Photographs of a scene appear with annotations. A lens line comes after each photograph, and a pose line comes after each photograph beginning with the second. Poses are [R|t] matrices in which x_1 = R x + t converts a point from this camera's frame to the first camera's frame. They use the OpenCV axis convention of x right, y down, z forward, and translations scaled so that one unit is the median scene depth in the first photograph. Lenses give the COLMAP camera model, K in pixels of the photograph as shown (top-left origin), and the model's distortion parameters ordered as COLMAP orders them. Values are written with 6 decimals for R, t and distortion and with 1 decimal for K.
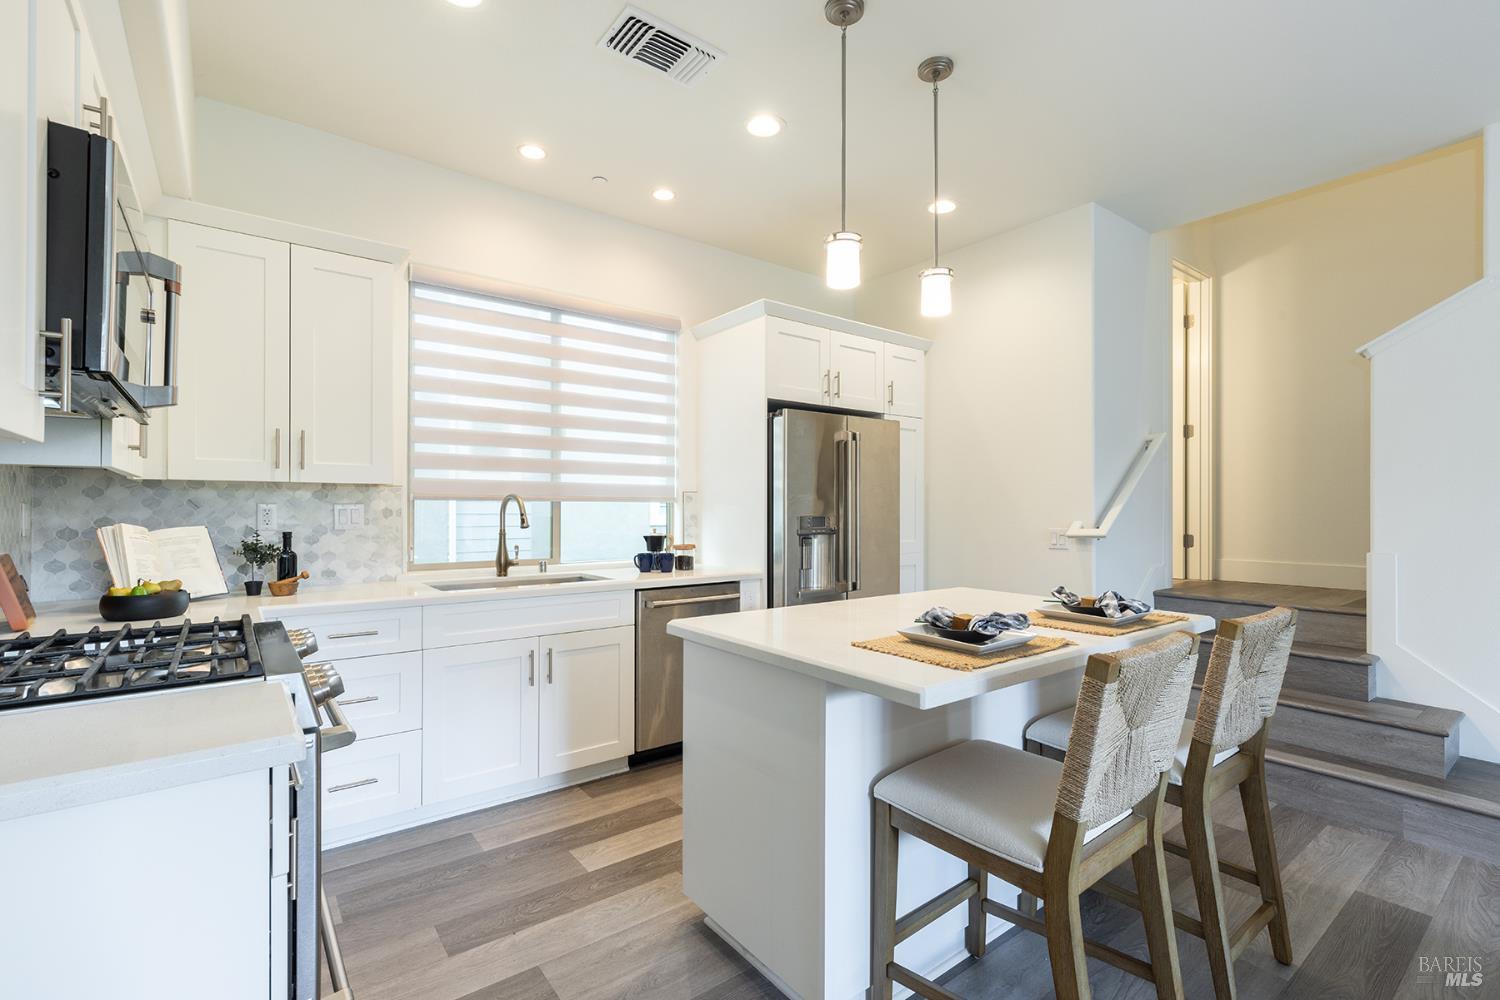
lens RADIAL K [[675.3, 0, 759.5], [0, 675.3, 505.2], [0, 0, 1]] dist [0.010081, -0.002275]
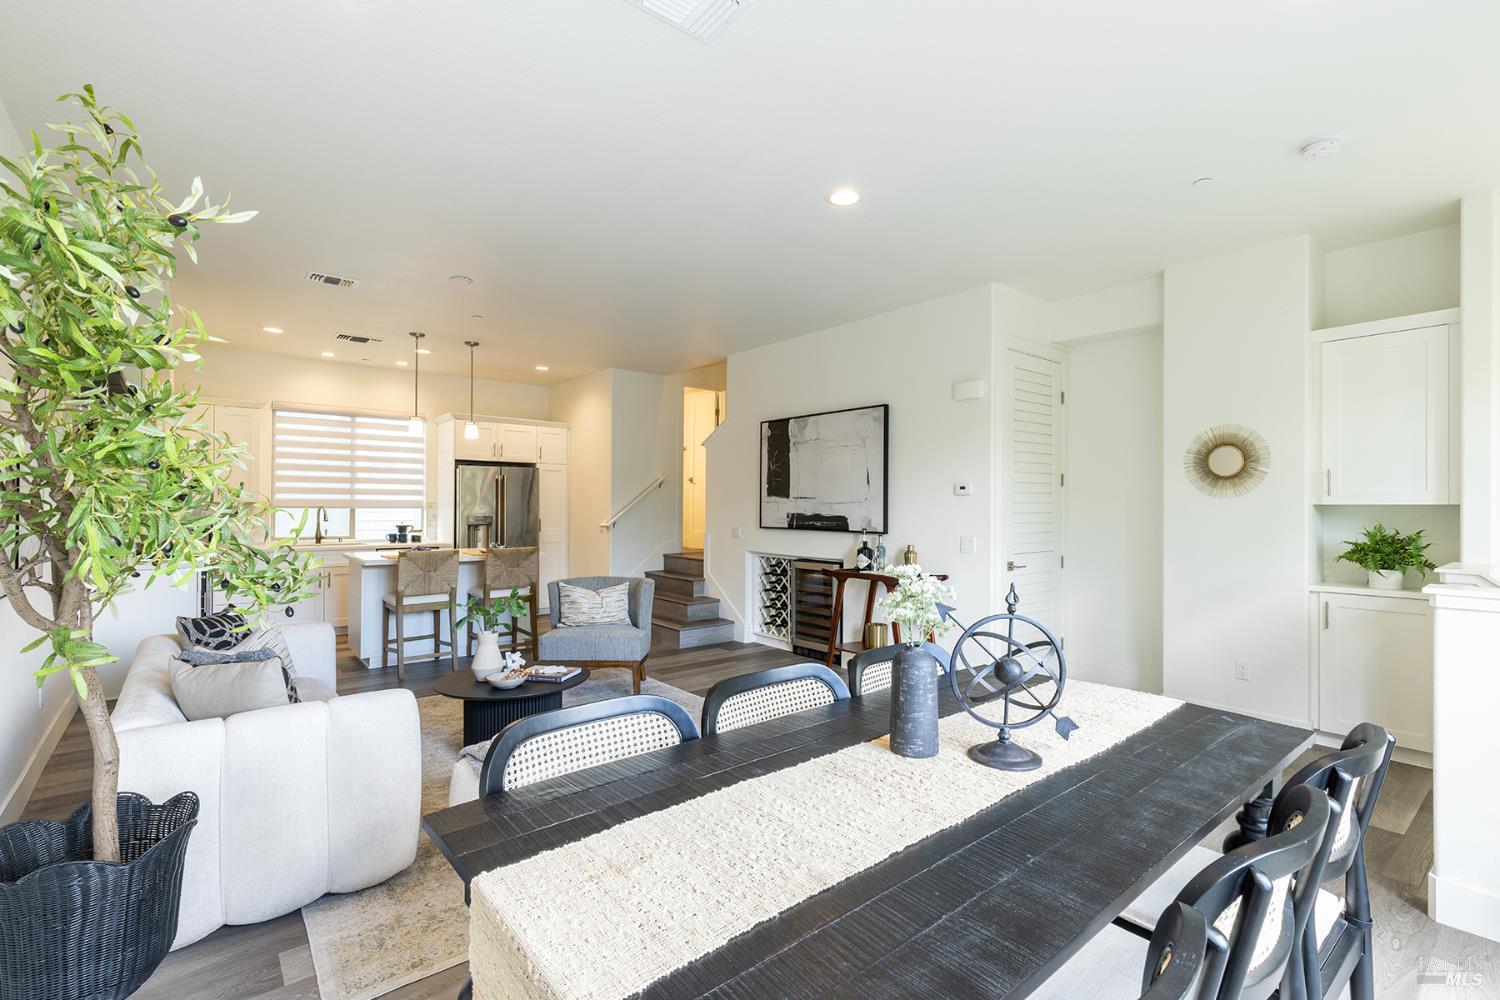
lens RADIAL K [[675.3, 0, 760.6], [0, 675.3, 503.6], [0, 0, 1]] dist [0.010081, -0.002275]
pose [[0.999402, 0.005112, 0.034210, 0.972335], [-0.005137, 0.999987, 0.000644, -0.031771], [-0.034207, -0.000819, 0.999414, -1.233298]]
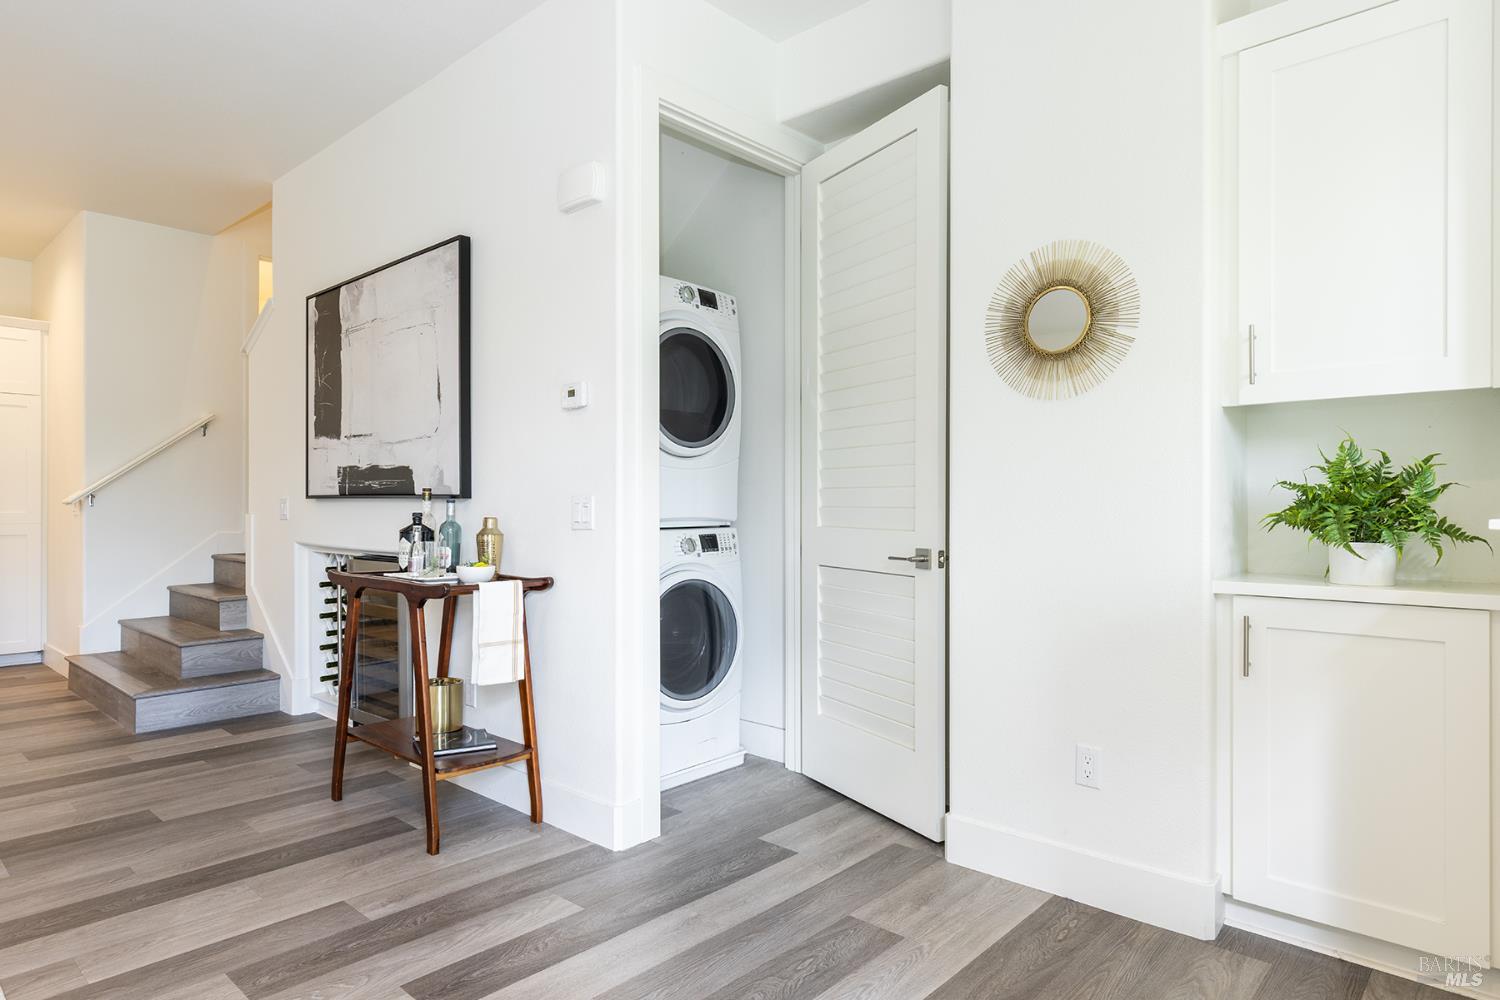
lens RADIAL K [[872.1, 0, 754.2], [0, 872.1, 504.6], [0, 0, 1]] dist [0.000645, 0.003240]
pose [[0.986039, -0.002225, 0.166501, 1.493045], [0.000792, 0.999962, 0.008676, 0.038990], [-0.166514, -0.008423, 0.986003, -0.706648]]
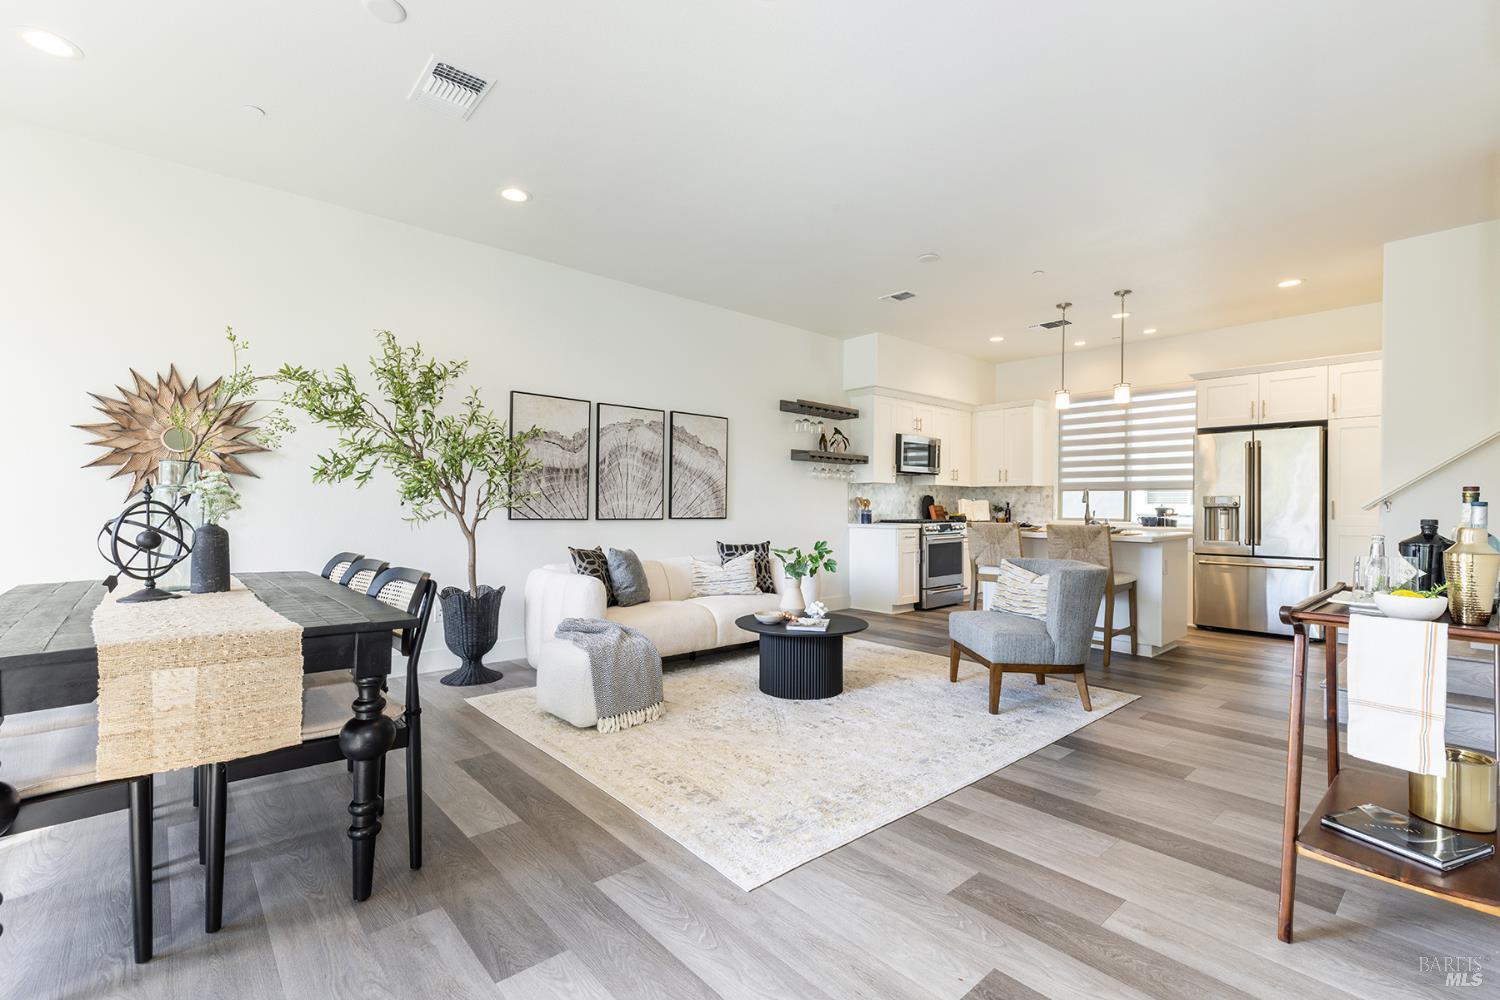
lens RADIAL K [[675.3, 0, 754.5], [0, 675.3, 505.1], [0, 0, 1]] dist [0.010081, -0.002275]
pose [[0.068099, -0.001160, -0.997678, 1.832362], [-0.000769, 0.999999, -0.001215, 0.045095], [0.997678, 0.000850, 0.068099, -0.273010]]
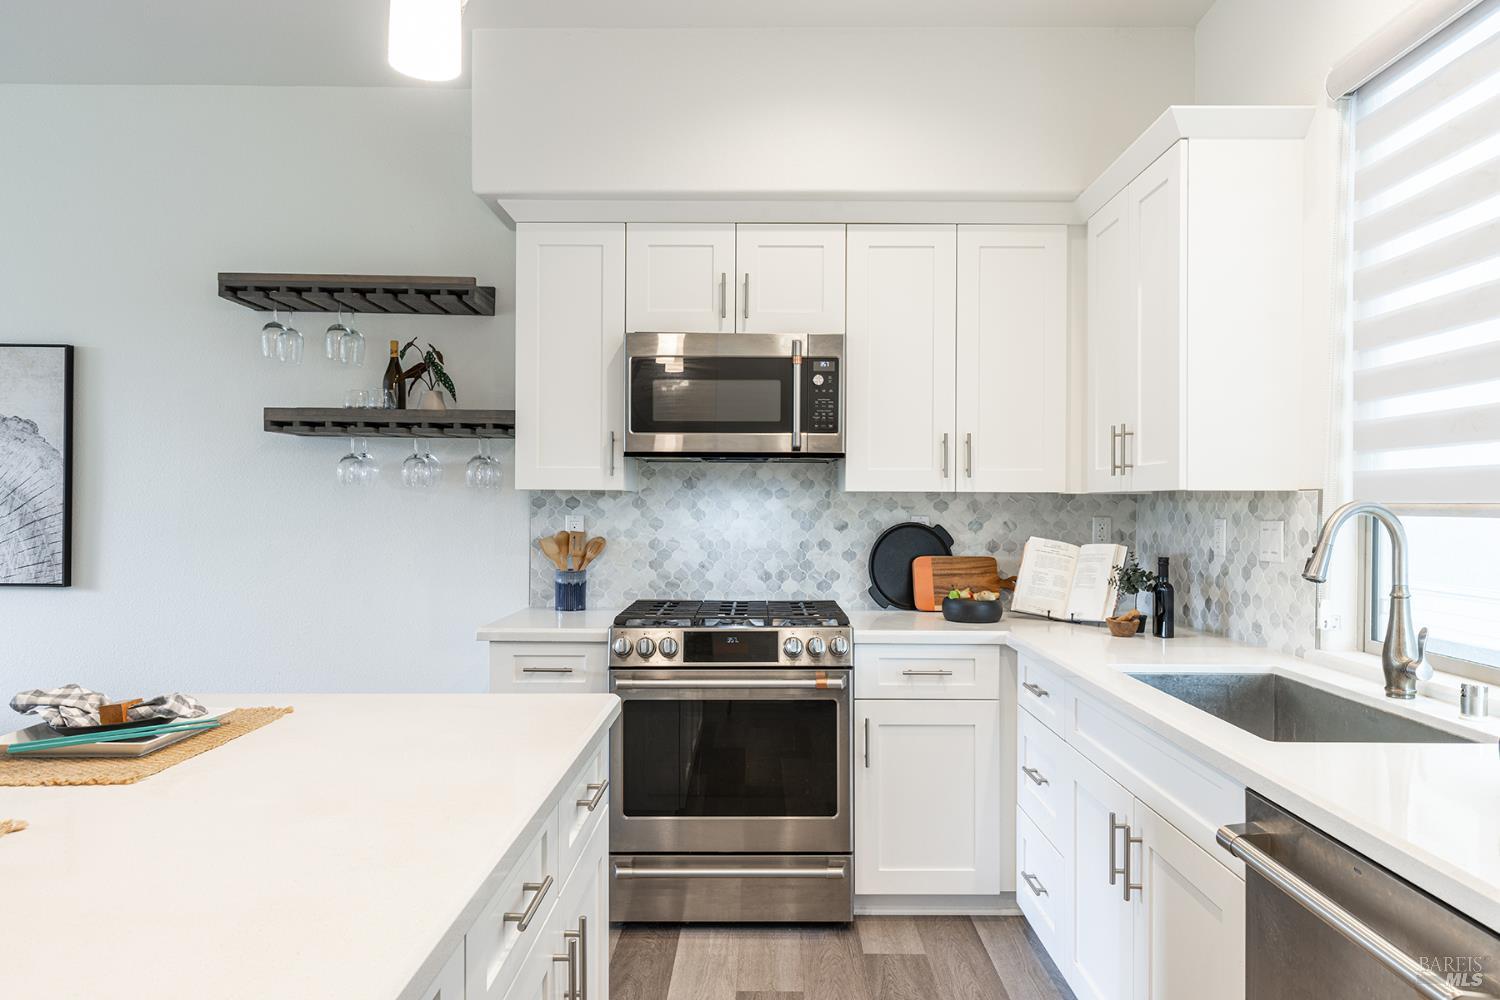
lens RADIAL K [[944.3, 0, 757.6], [0, 944.3, 506.0], [0, 0, 1]] dist [0.010317, -0.004046]
pose [[-0.624361, -0.003980, -0.781126, 0.331357], [-0.002580, 0.999992, -0.003032, -0.010766], [0.781131, 0.000122, -0.624367, 1.069253]]
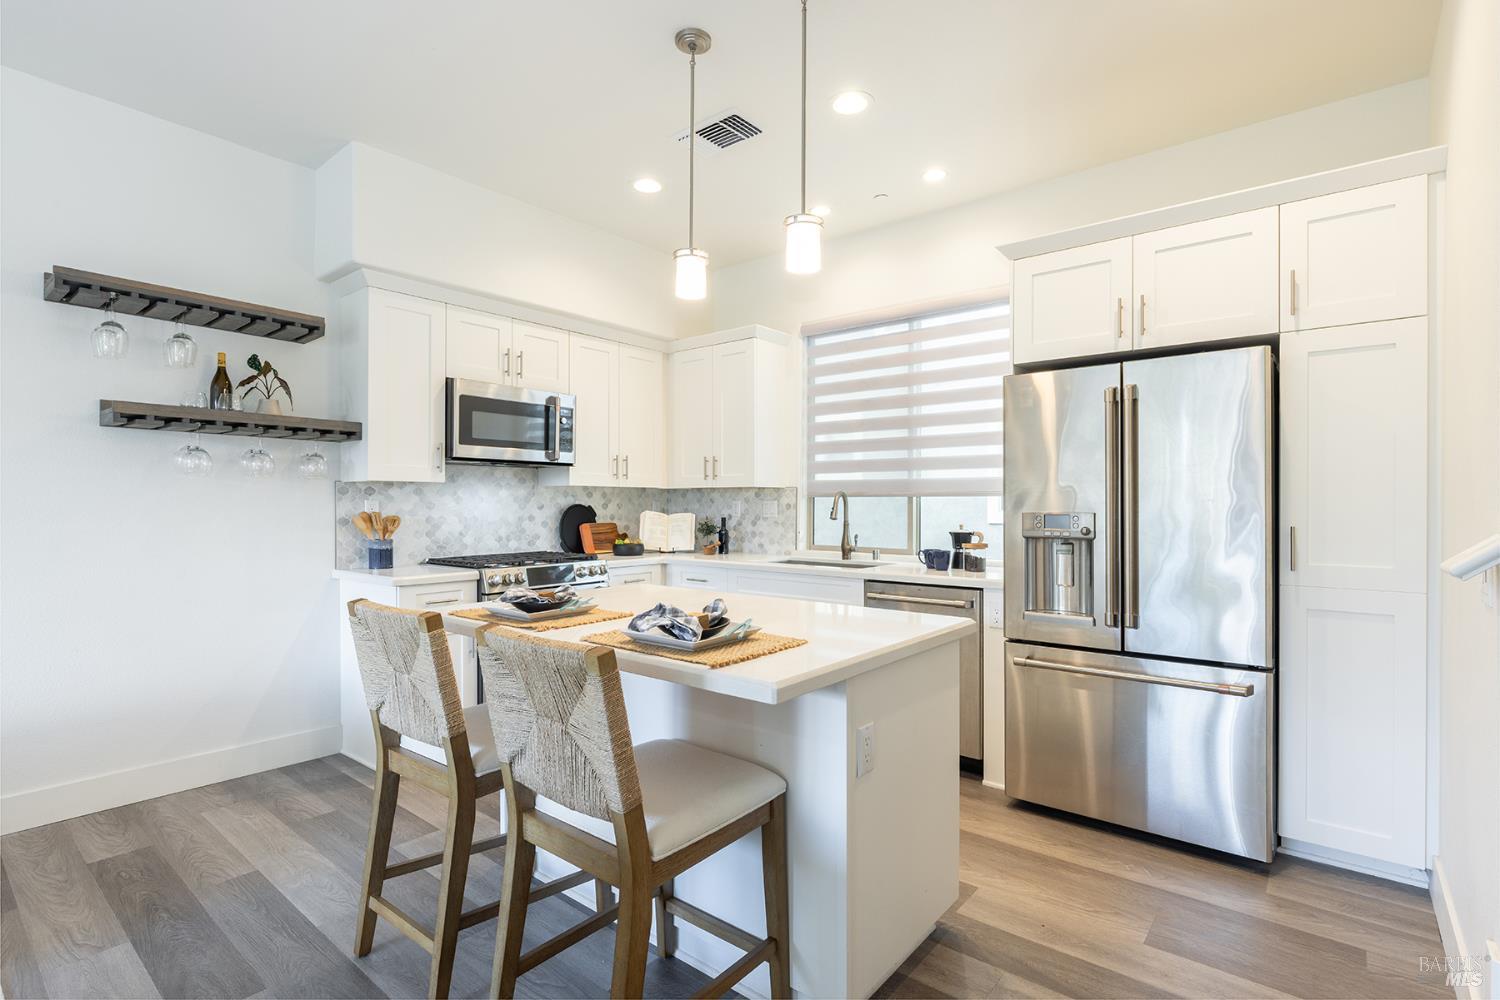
lens RADIAL K [[724.9, 0, 760.2], [0, 724.9, 502.6], [0, 0, 1]] dist [-0.000216, -0.000362]
pose [[0.225866, -0.002914, -0.974154, 0.858313], [0.004059, 0.999990, -0.002050, 0.005644], [0.974150, -0.003491, 0.225875, 0.564068]]
